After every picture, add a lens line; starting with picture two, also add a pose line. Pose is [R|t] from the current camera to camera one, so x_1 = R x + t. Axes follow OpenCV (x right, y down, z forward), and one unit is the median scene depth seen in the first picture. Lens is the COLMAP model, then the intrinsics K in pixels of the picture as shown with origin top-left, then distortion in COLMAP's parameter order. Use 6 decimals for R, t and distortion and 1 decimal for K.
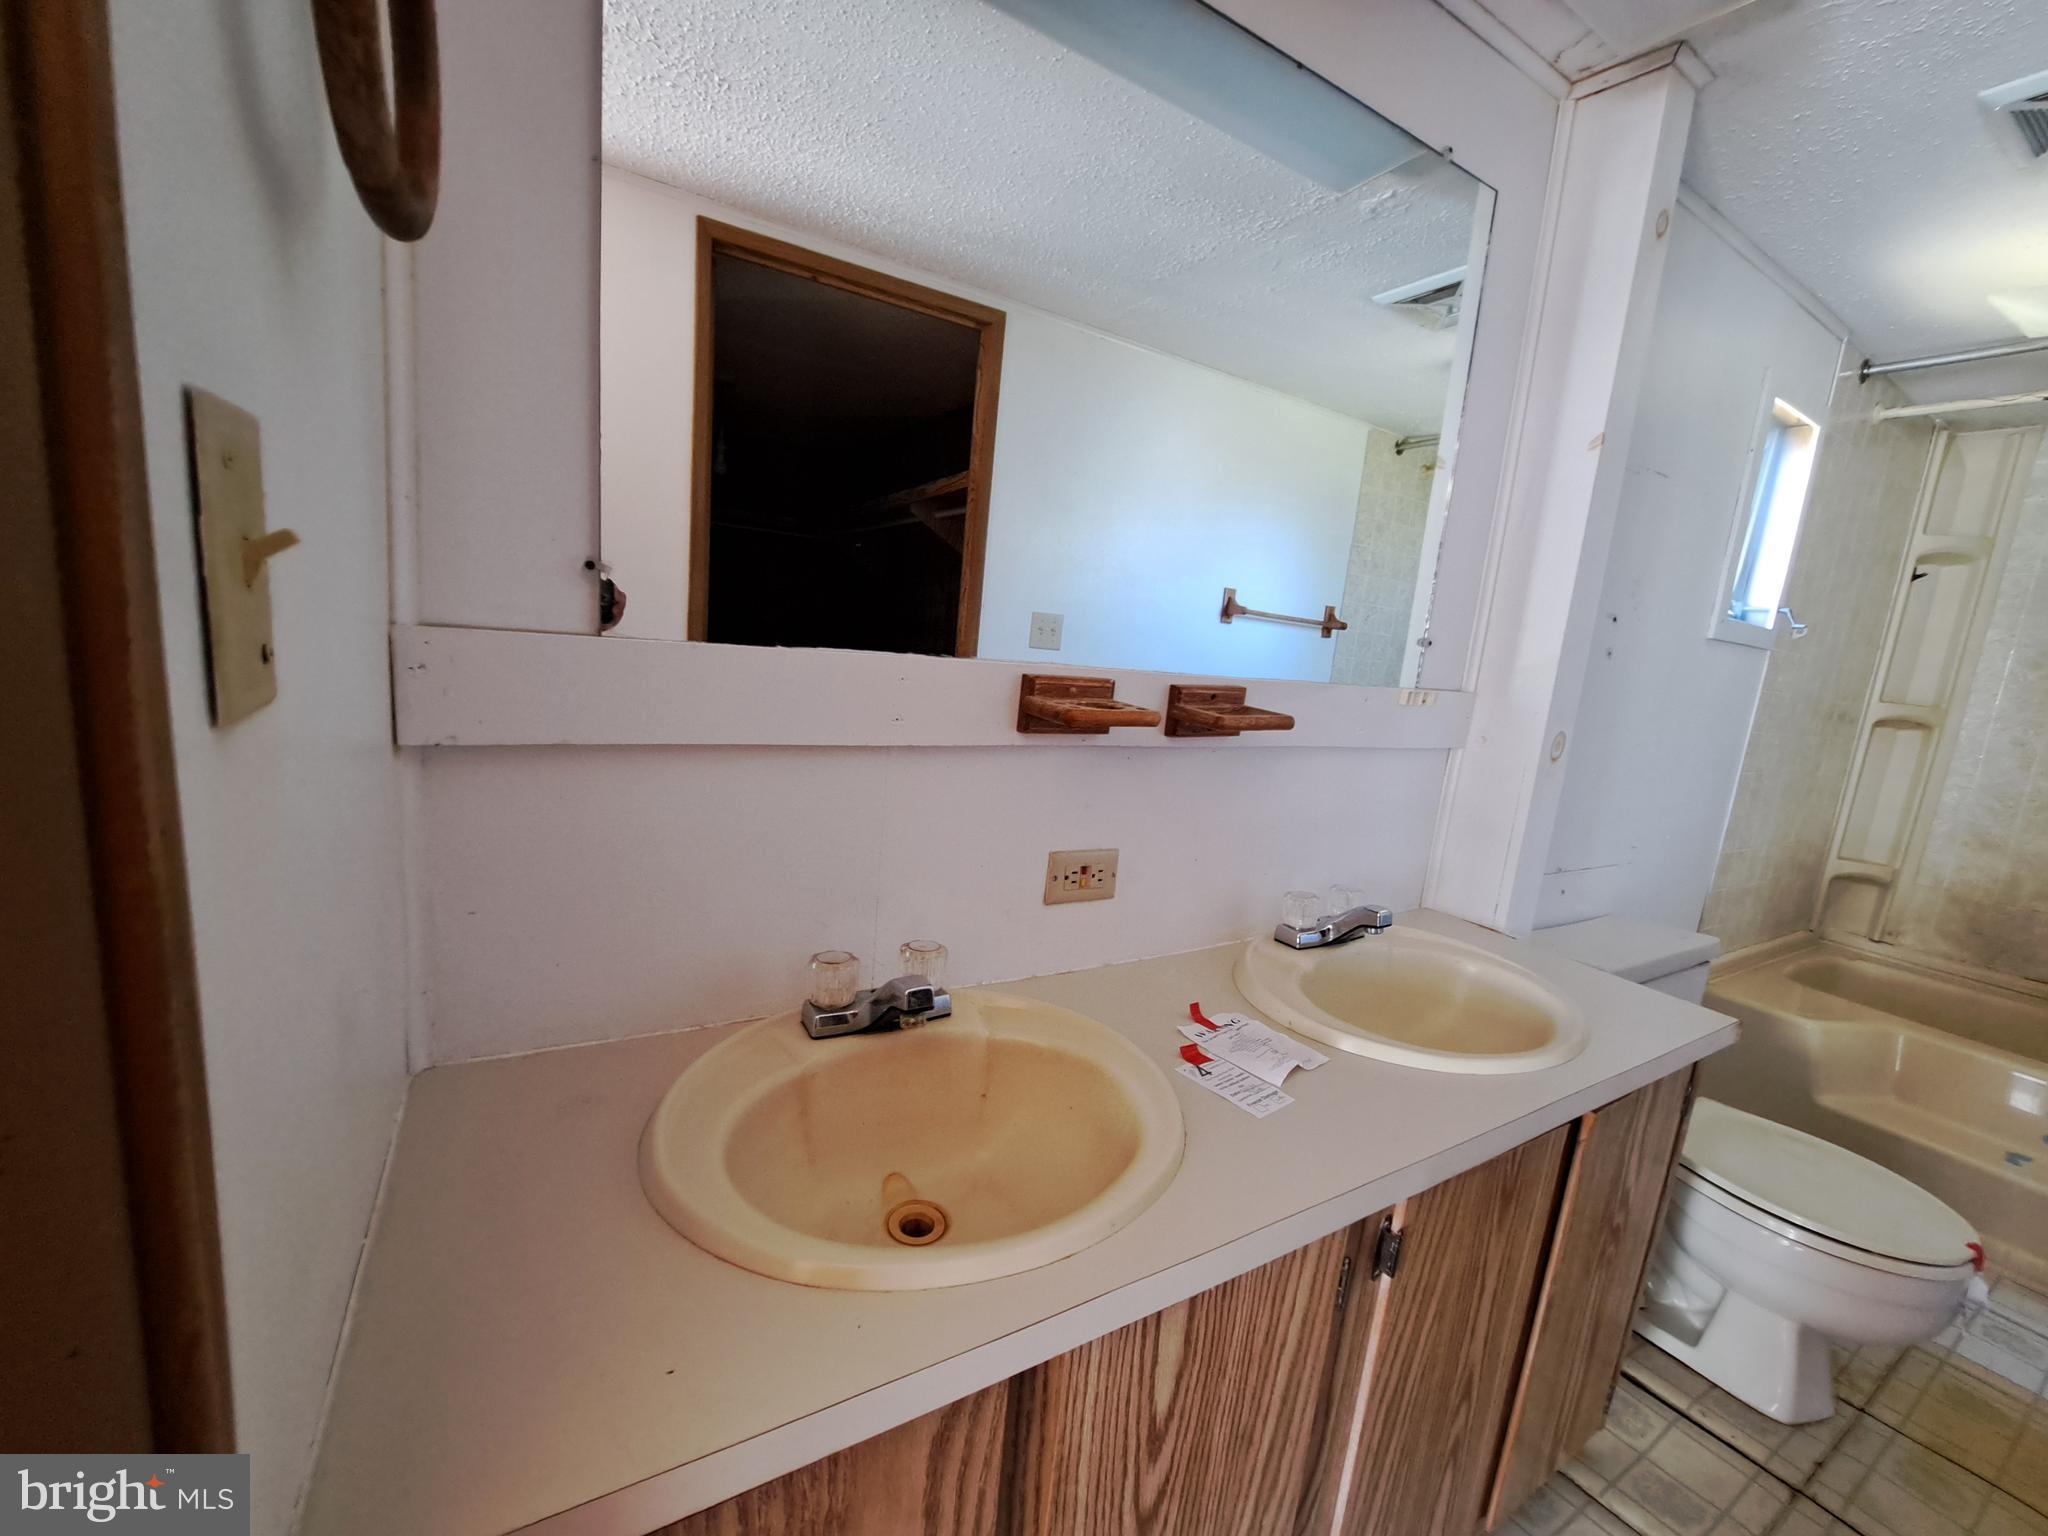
lens RADIAL K [[813.2, 0, 1024.7], [0, 813.2, 769.7], [0, 0, 1]] dist [-0.014387, 0.000690]
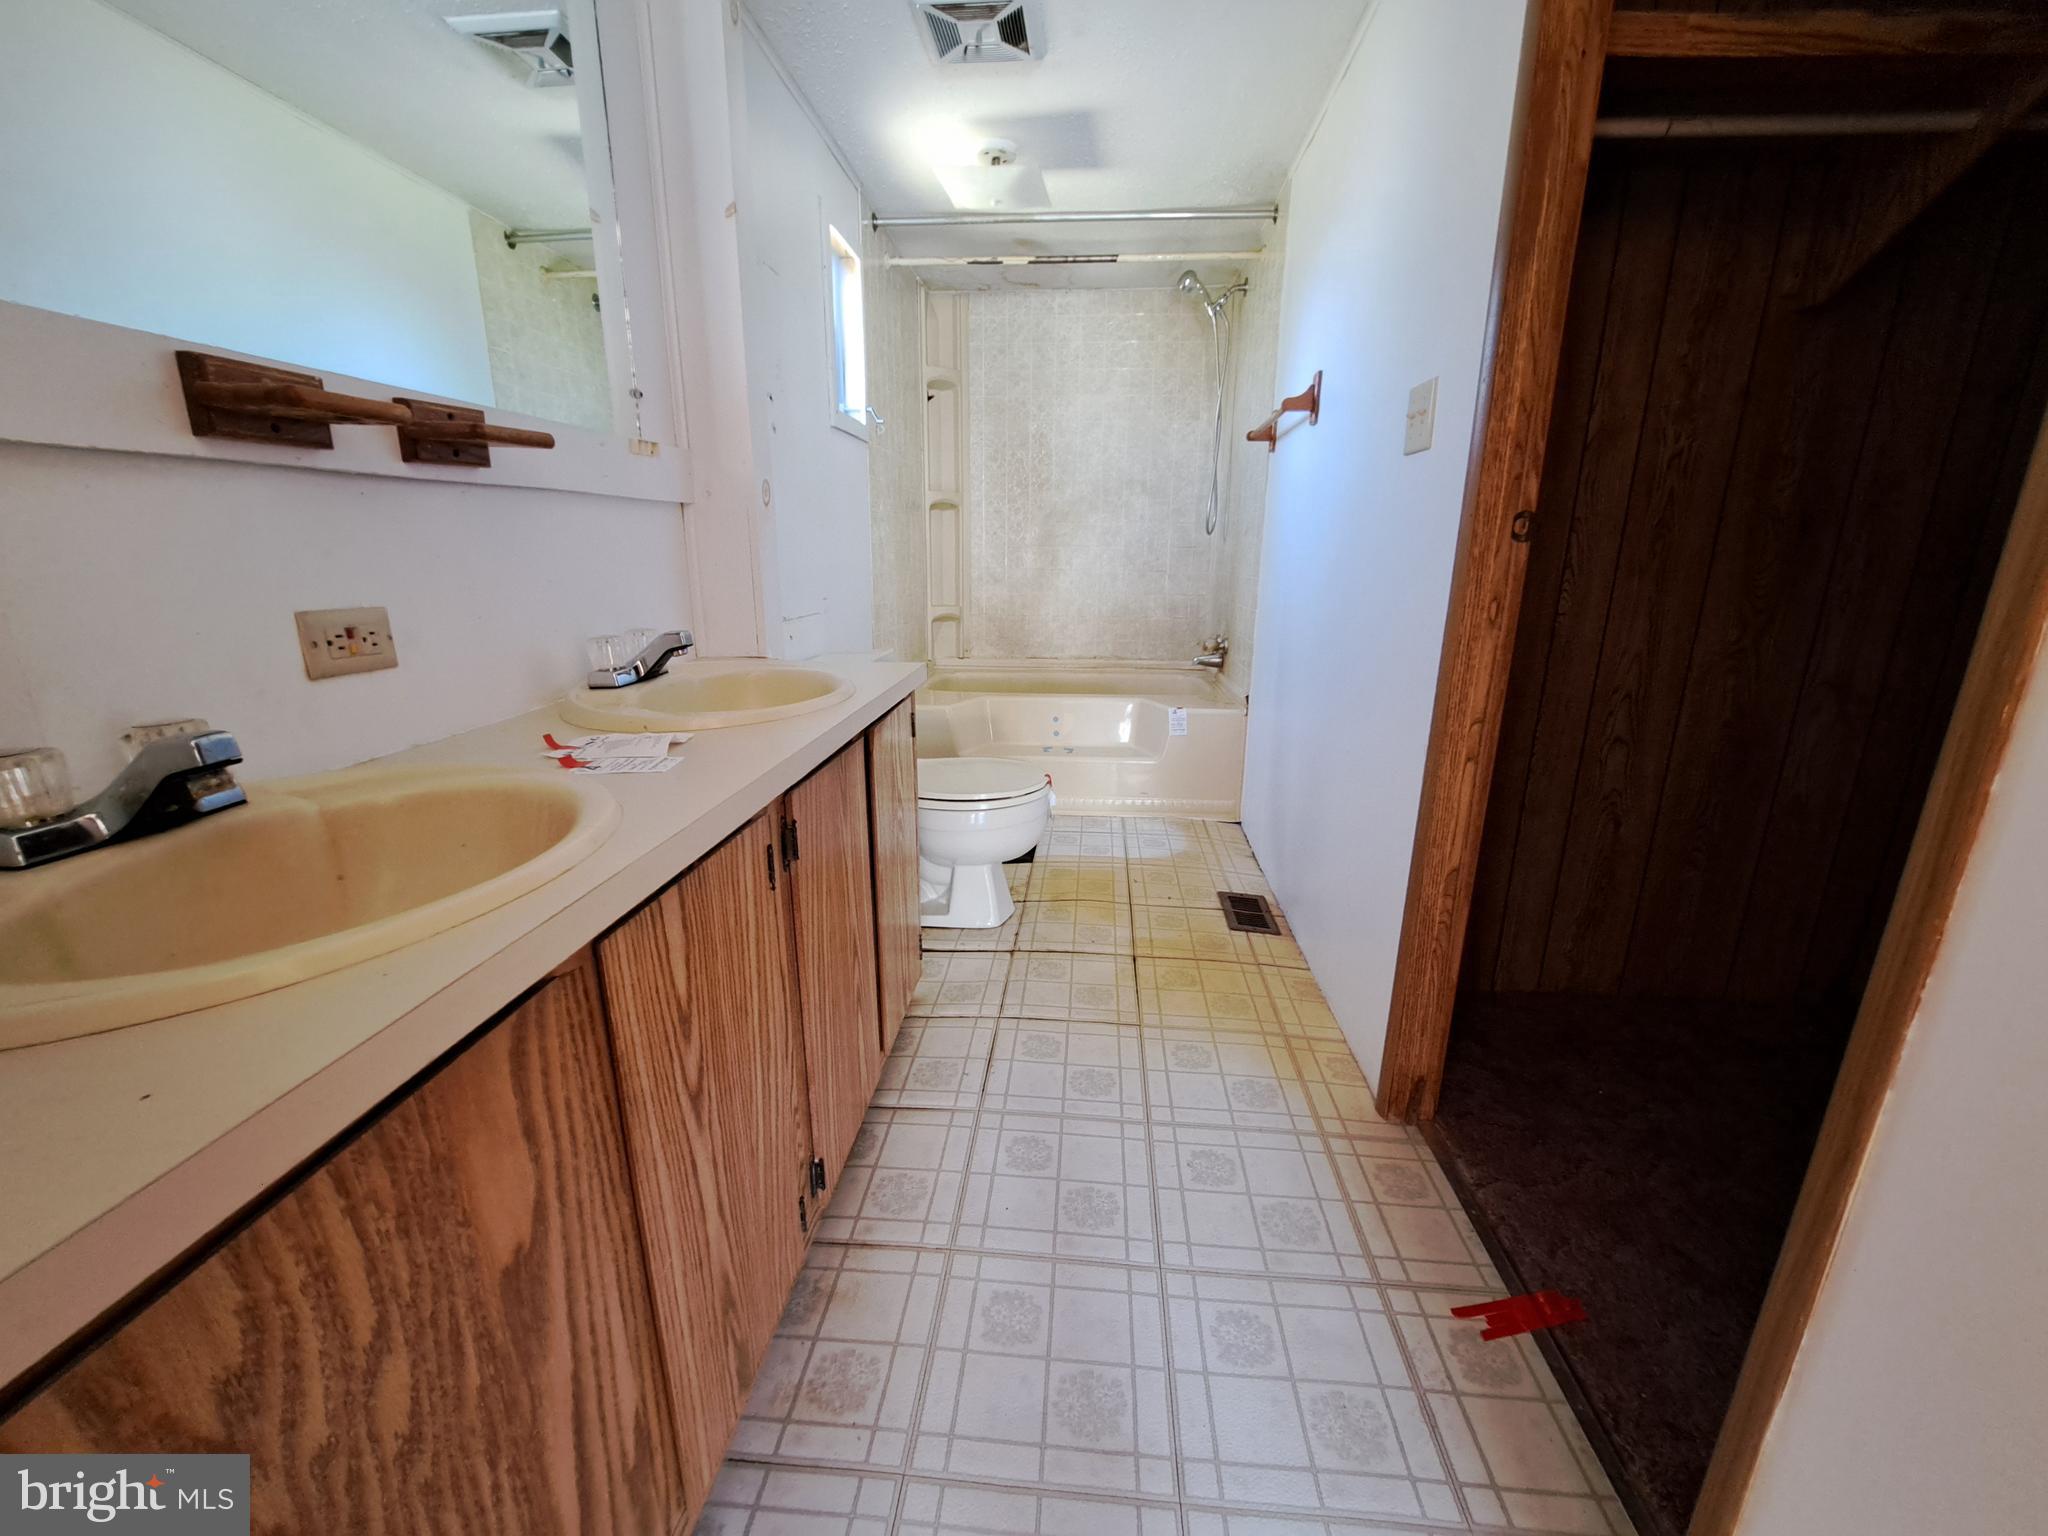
lens RADIAL K [[813.2, 0, 1022.0], [0, 813.2, 771.6], [0, 0, 1]] dist [-0.014387, 0.000690]
pose [[0.584306, -0.301269, 0.753541, -0.121010], [0.183498, 0.953538, 0.238942, 0.121482], [-0.790516, -0.001342, 0.612440, -0.026681]]
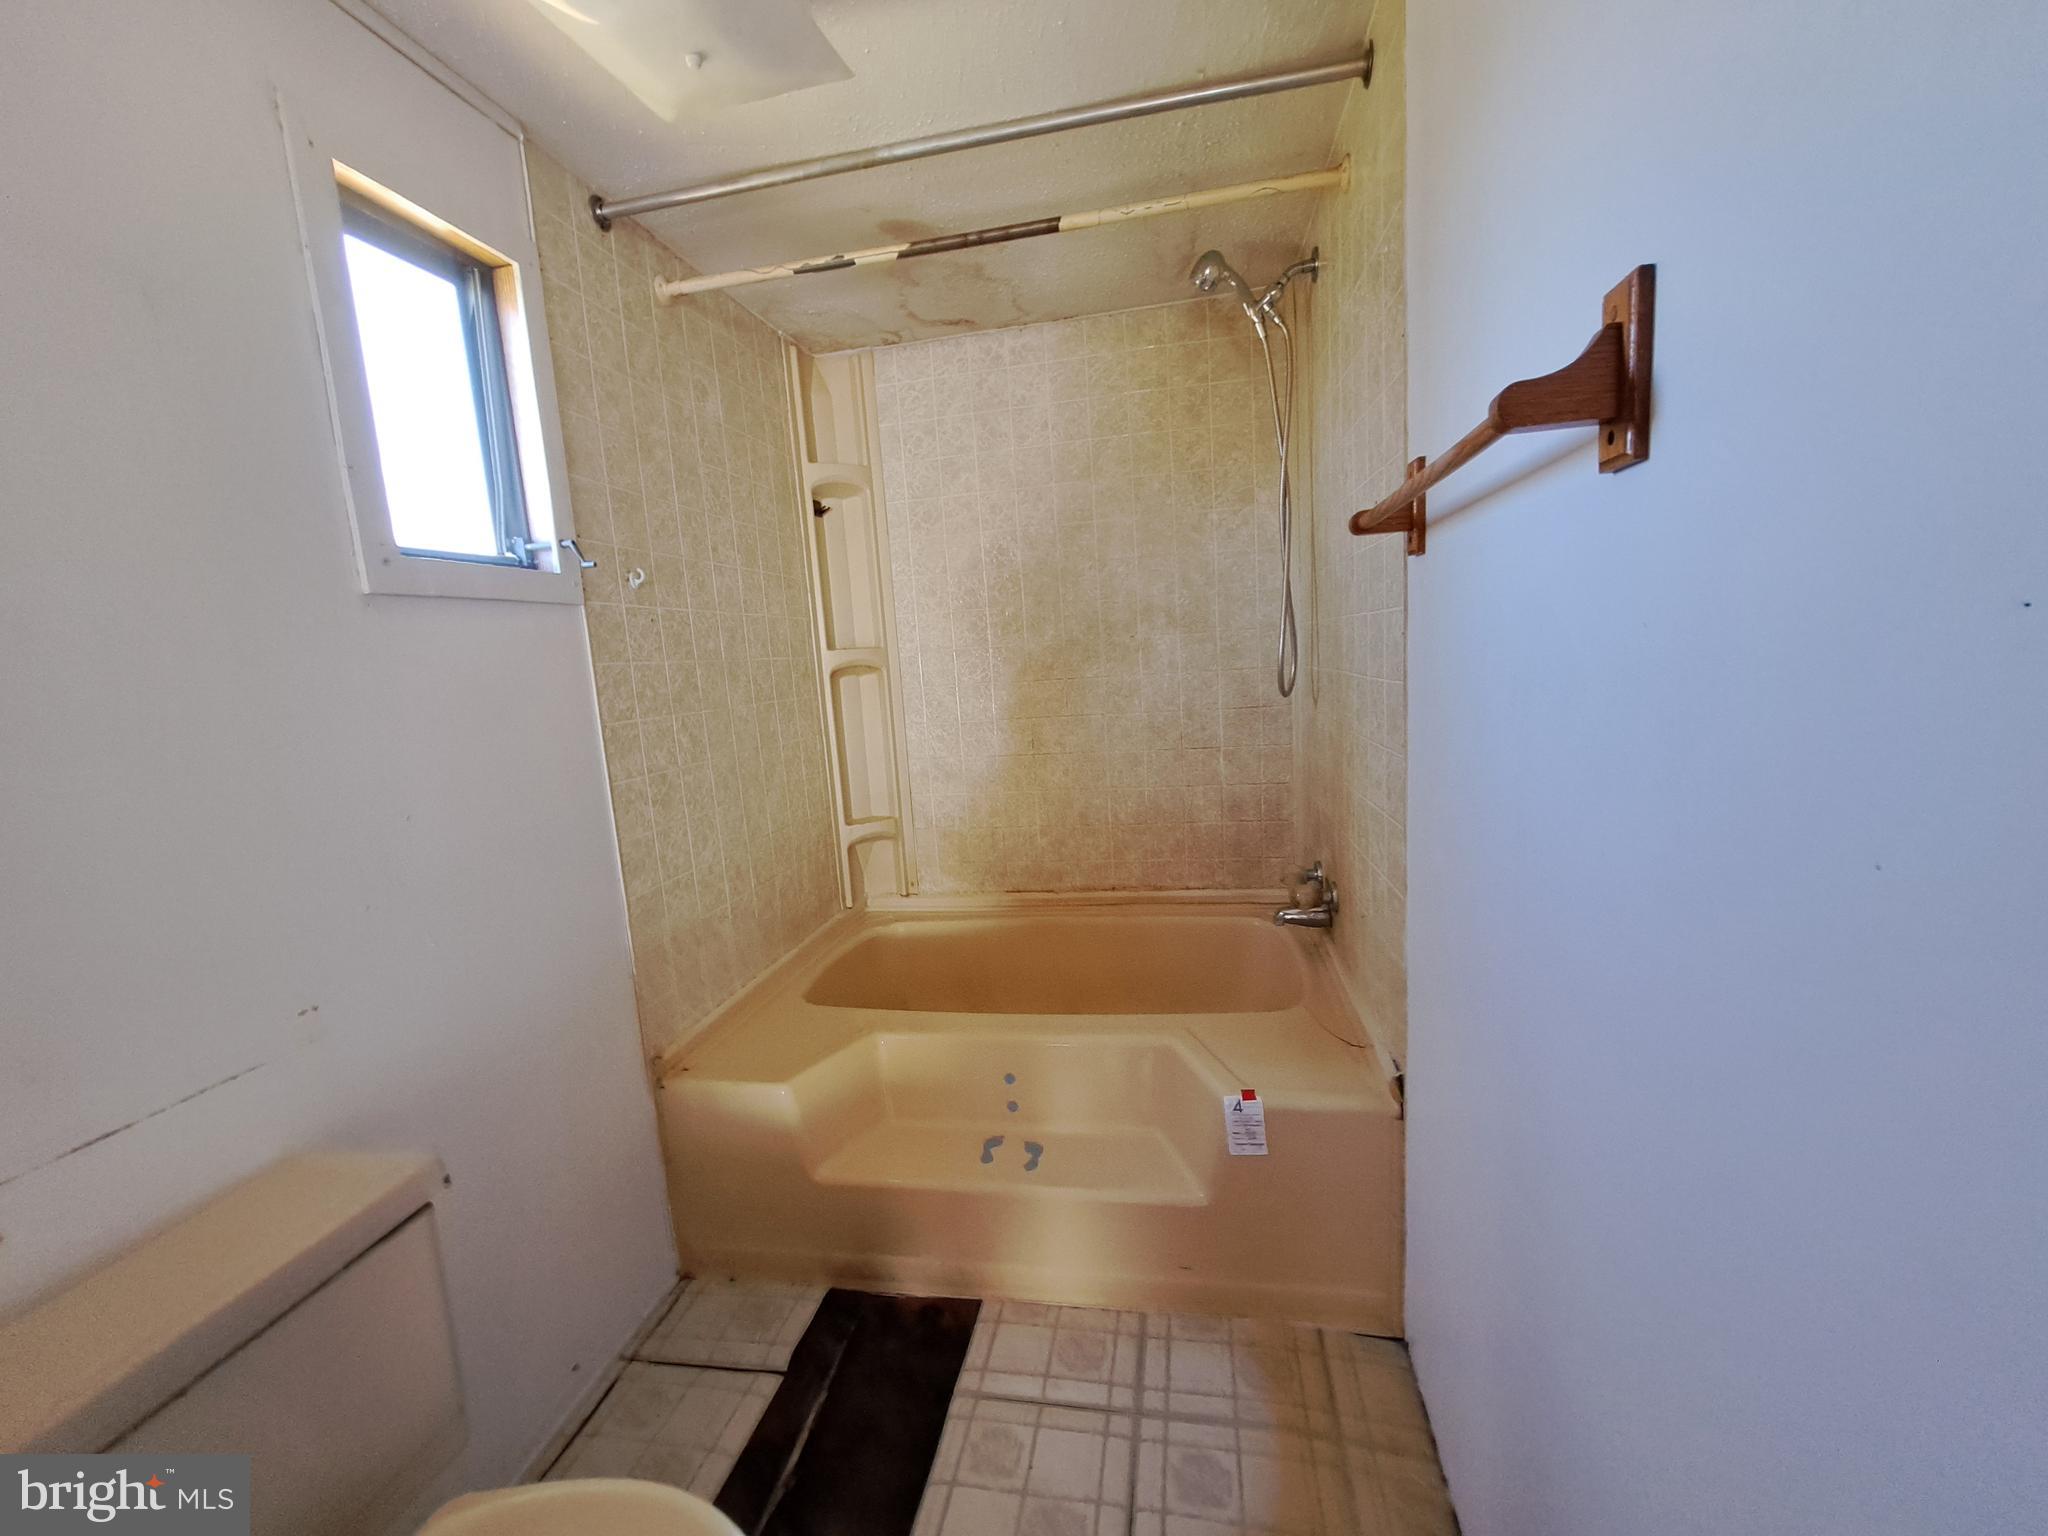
lens RADIAL K [[813.2, 0, 1021.5], [0, 813.2, 768.3], [0, 0, 1]] dist [-0.014387, 0.000690]
pose [[0.656296, -0.245486, 0.713451, 0.818837], [0.253360, 0.962387, 0.098077, 0.014654], [-0.710693, 0.116393, 0.693808, 0.347942]]
